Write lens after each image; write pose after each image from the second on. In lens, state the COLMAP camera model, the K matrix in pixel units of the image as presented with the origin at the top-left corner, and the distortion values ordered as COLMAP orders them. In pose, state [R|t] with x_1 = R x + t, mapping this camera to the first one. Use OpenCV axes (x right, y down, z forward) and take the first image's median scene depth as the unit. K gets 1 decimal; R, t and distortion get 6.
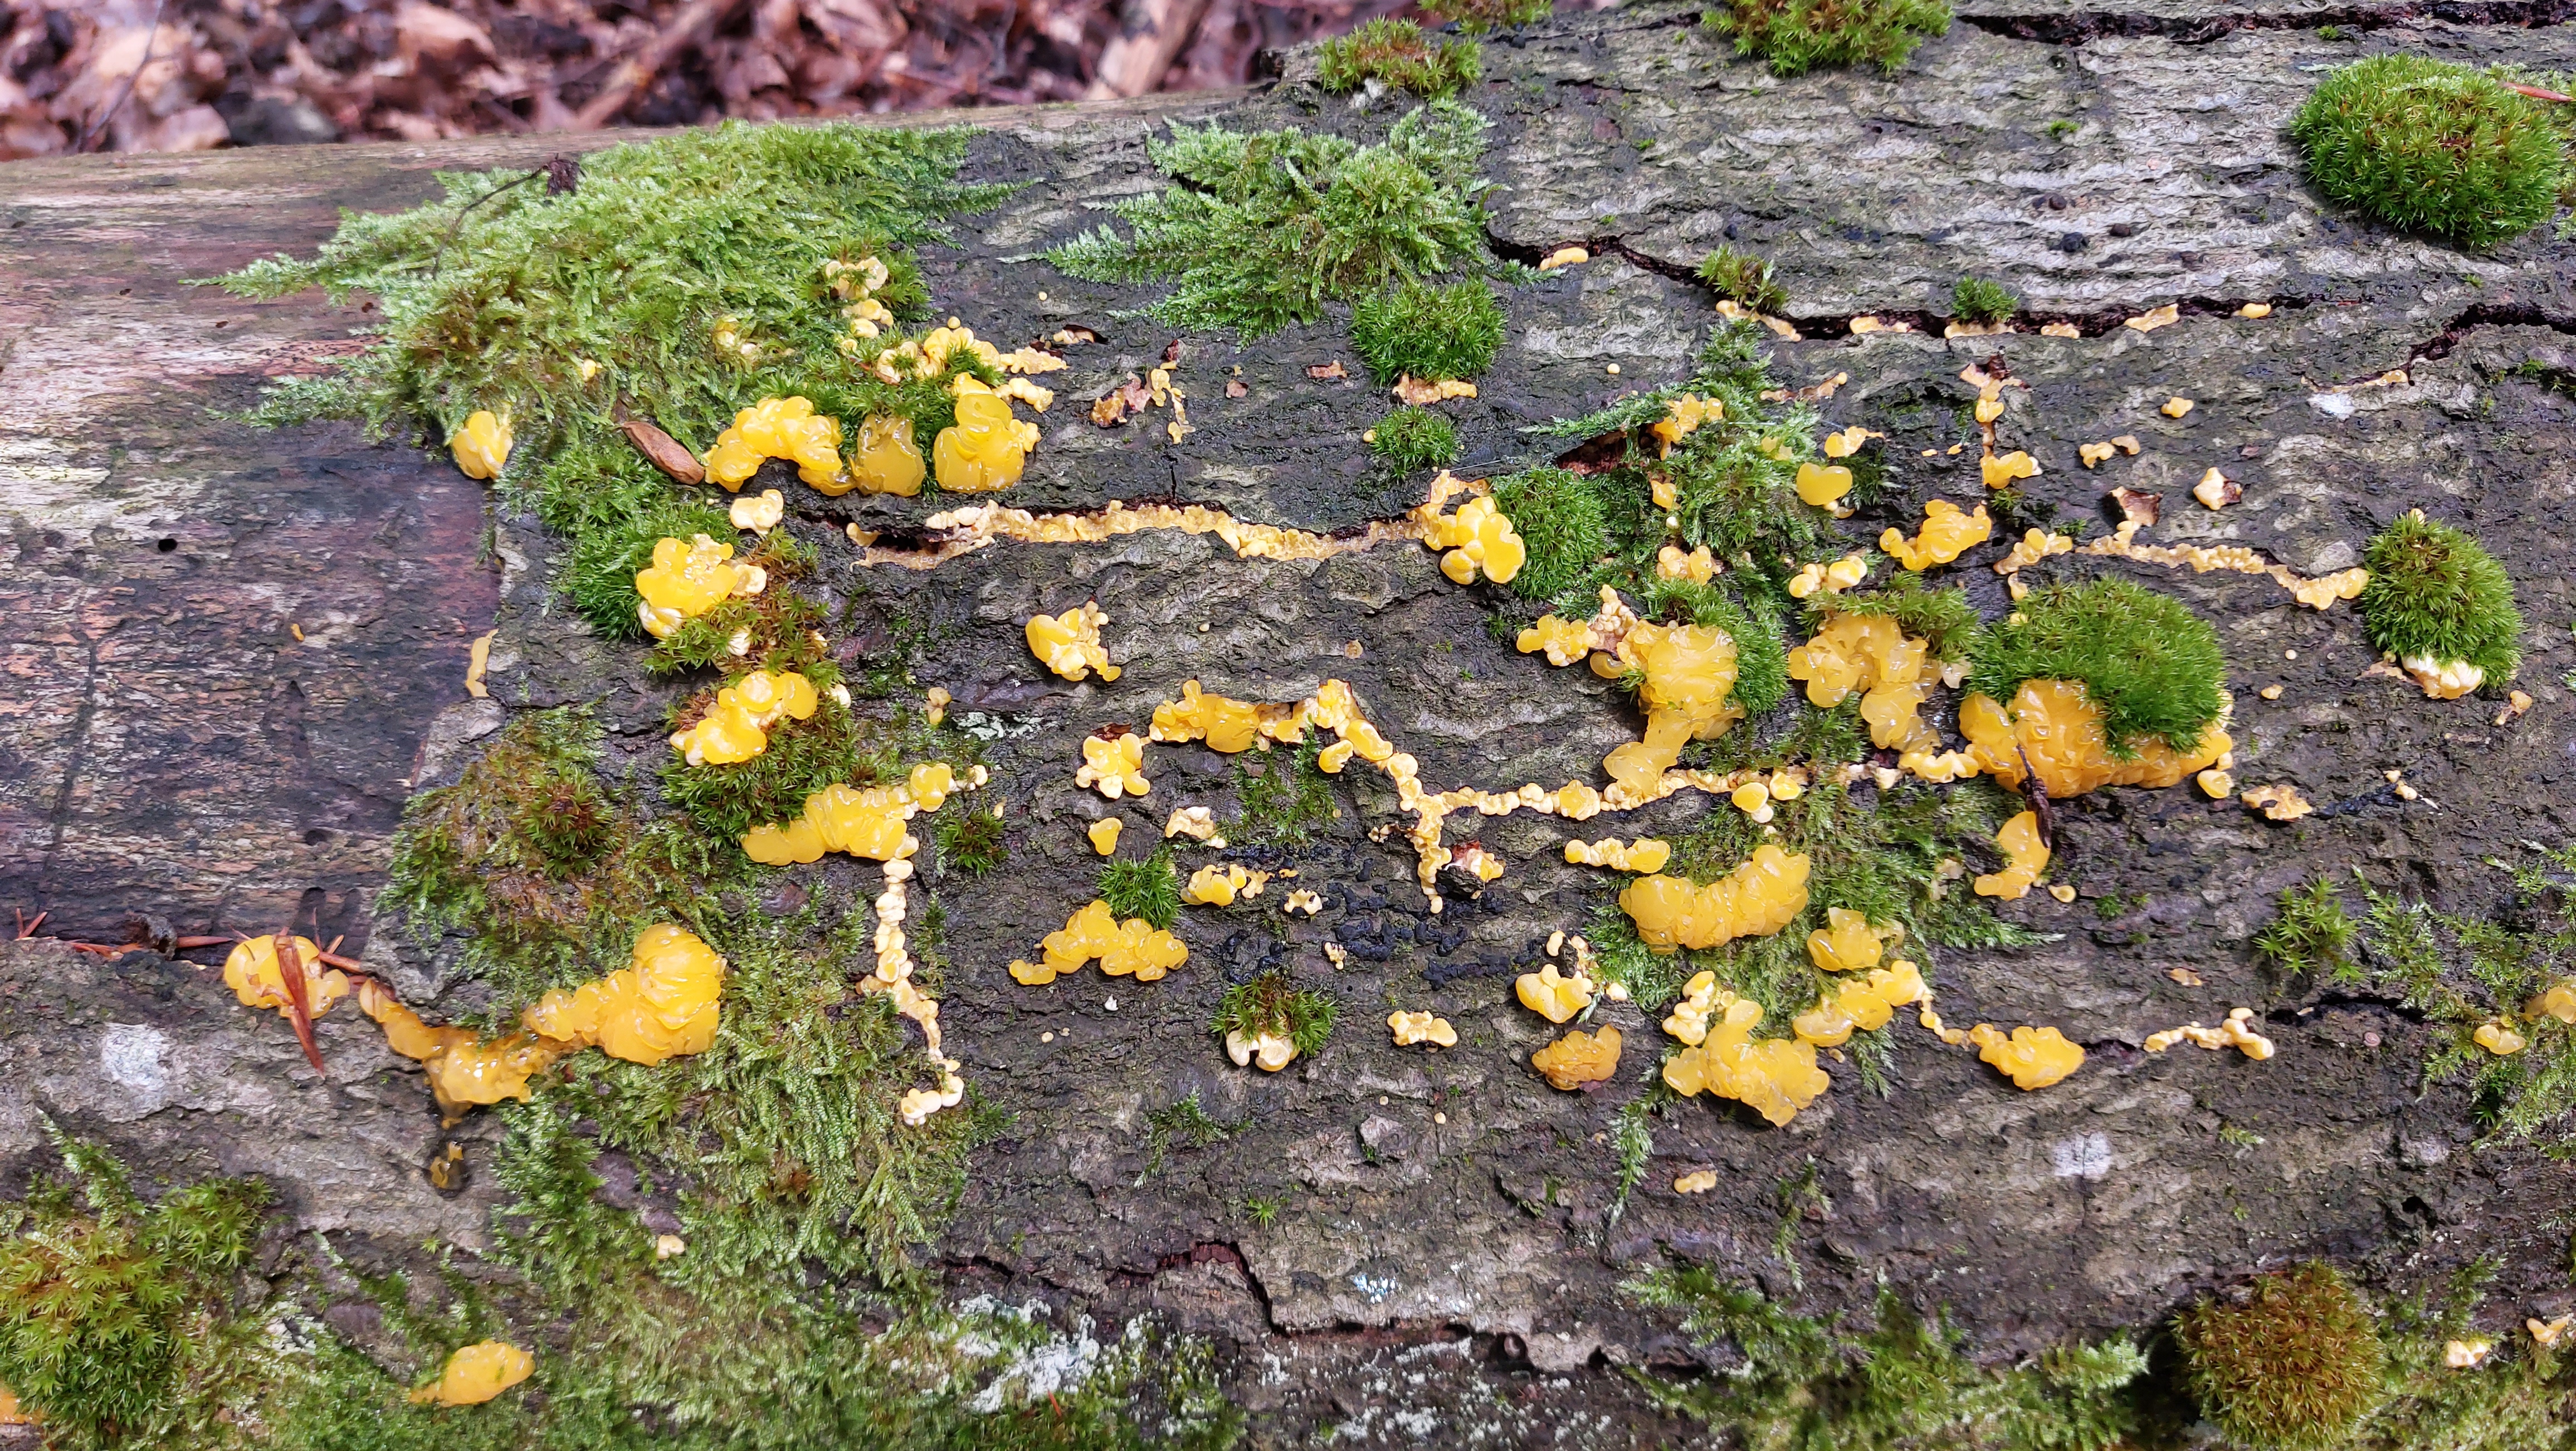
lens RADIAL K [[1726.5, 0, 1307.8], [0, 1726.5, 722.6], [0, 0, 1]] dist [0.056552, -0.036183]
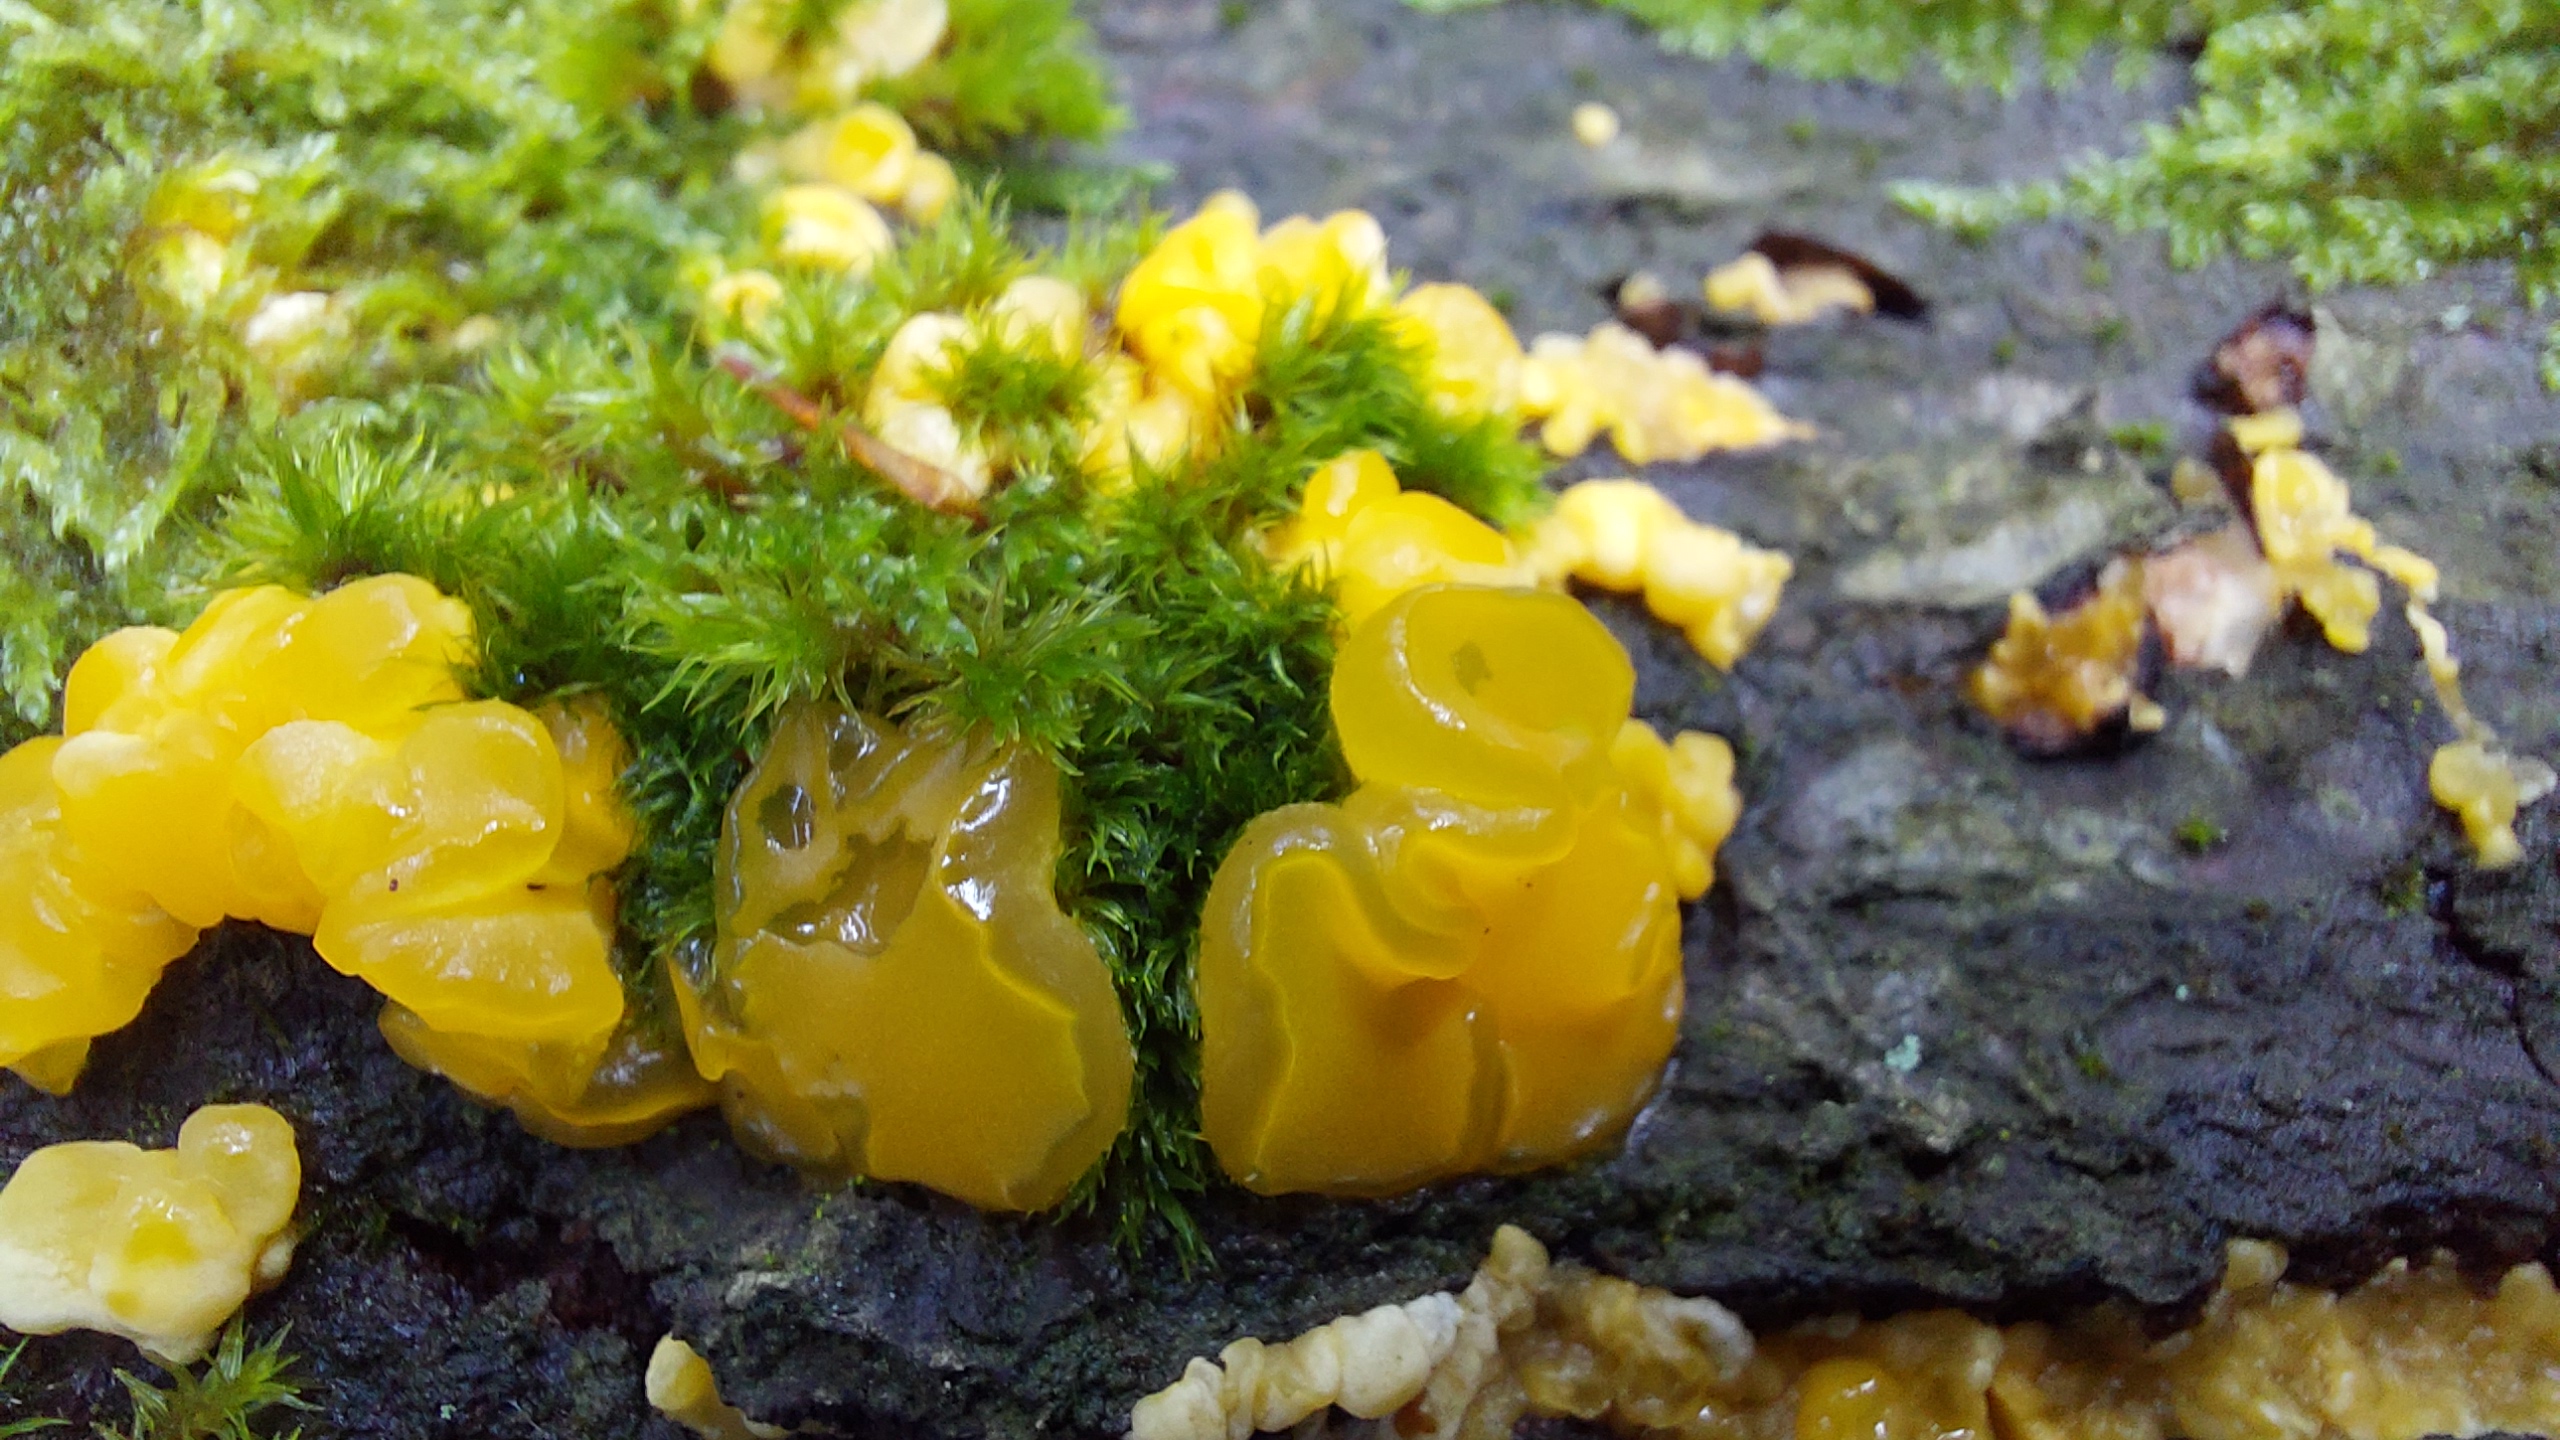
lens RADIAL K [[1849.9, 0, 1293.0], [0, 1849.9, 722.4], [0, 0, 1]] dist [-0.025605, 0.002273]
pose [[0.998848, 0.030089, -0.037370, -0.197996], [-0.031487, 0.998804, -0.037409, -0.168614], [0.036200, 0.038543, 0.998601, 0.820774]]
